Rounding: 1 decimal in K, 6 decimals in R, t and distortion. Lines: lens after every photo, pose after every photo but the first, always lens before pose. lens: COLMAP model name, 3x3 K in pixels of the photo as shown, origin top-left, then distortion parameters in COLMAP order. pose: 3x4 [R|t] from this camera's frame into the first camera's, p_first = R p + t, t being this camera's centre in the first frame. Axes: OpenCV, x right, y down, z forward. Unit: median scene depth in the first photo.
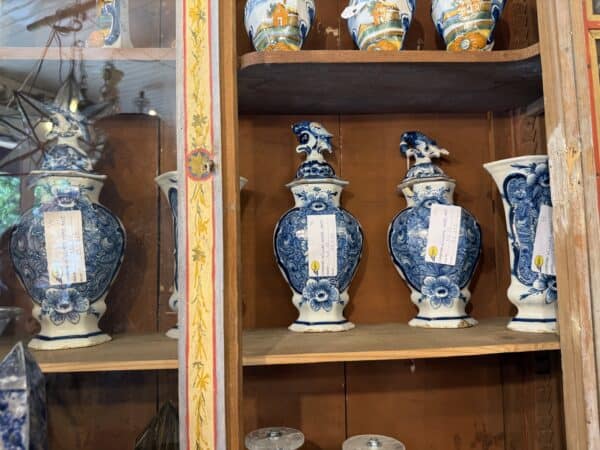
lens RADIAL K [[440.5, 0, 300.9], [0, 440.5, 224.9], [0, 0, 1]] dist [-0.007528, -0.011053]
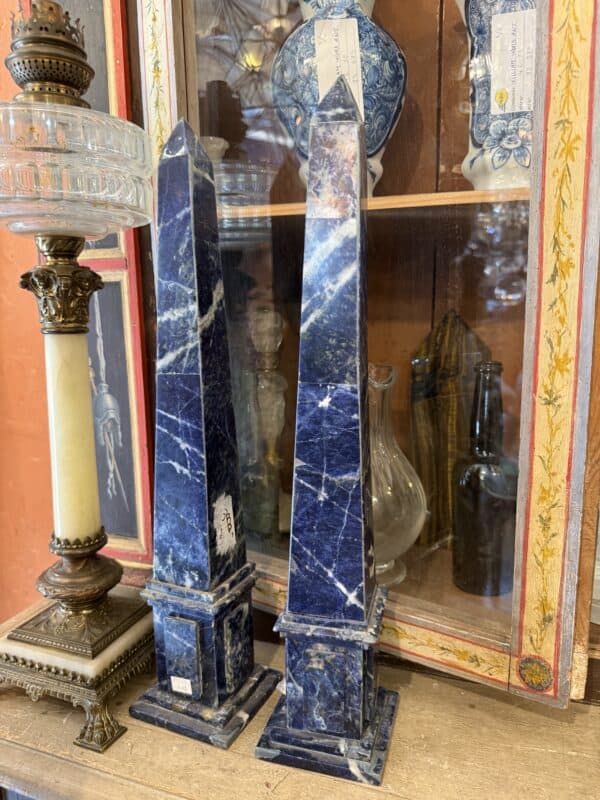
lens RADIAL K [[587.4, 0, 301.1], [0, 587.4, 399.4], [0, 0, 1]] dist [-0.007528, -0.011053]
pose [[0.913365, 0.073536, -0.400446, -0.209046], [0.030478, 0.968445, 0.247357, 0.495906], [0.406000, -0.238132, 0.882302, -0.090903]]
